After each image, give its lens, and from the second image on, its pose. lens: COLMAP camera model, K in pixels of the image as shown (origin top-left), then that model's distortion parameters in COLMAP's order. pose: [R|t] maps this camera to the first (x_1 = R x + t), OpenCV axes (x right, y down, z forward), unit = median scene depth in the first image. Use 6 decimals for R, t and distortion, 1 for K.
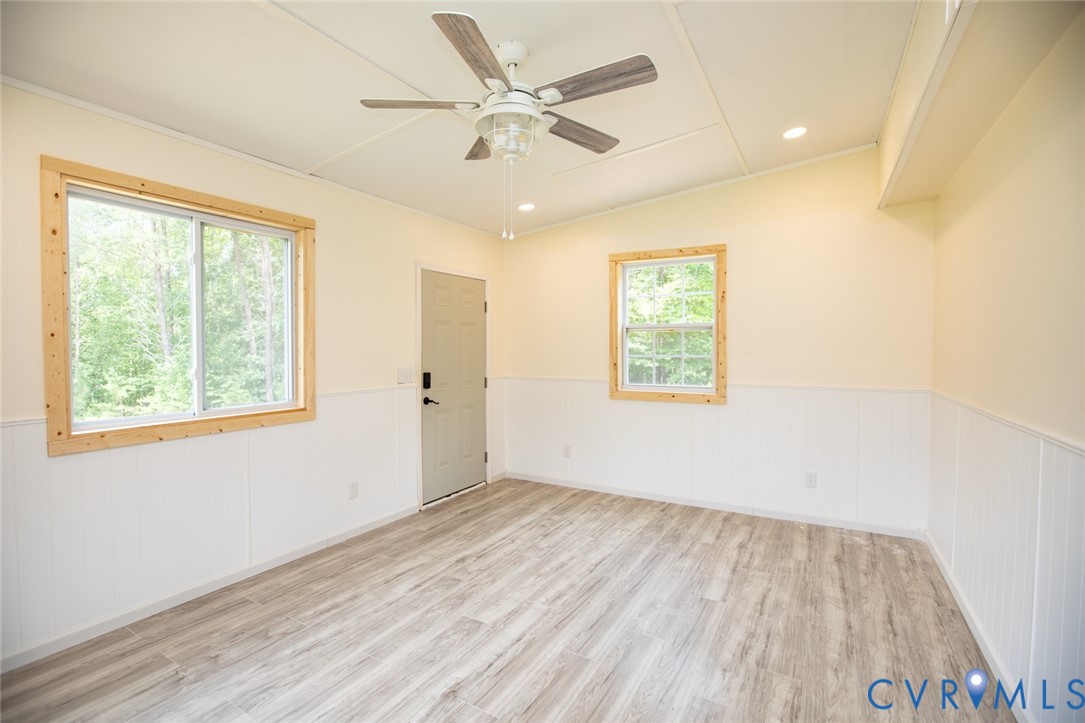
lens RADIAL K [[494.4, 0, 535.6], [0, 494.4, 358.5], [0, 0, 1]] dist [-0.055997, 0.022726]
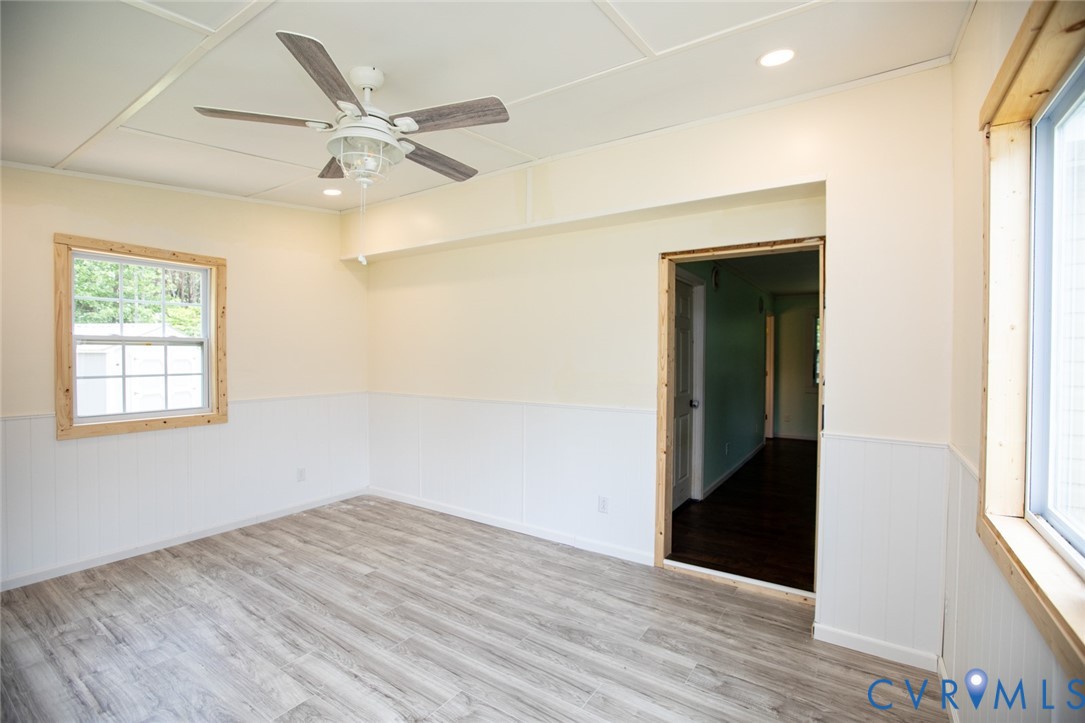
lens RADIAL K [[494.4, 0, 535.6], [0, 494.4, 358.5], [0, 0, 1]] dist [-0.055997, 0.022726]
pose [[0.058647, -0.007837, 0.998248, -0.700177], [0.018444, 0.999807, 0.006765, -0.037140], [-0.998108, 0.018015, 0.058780, 0.418710]]
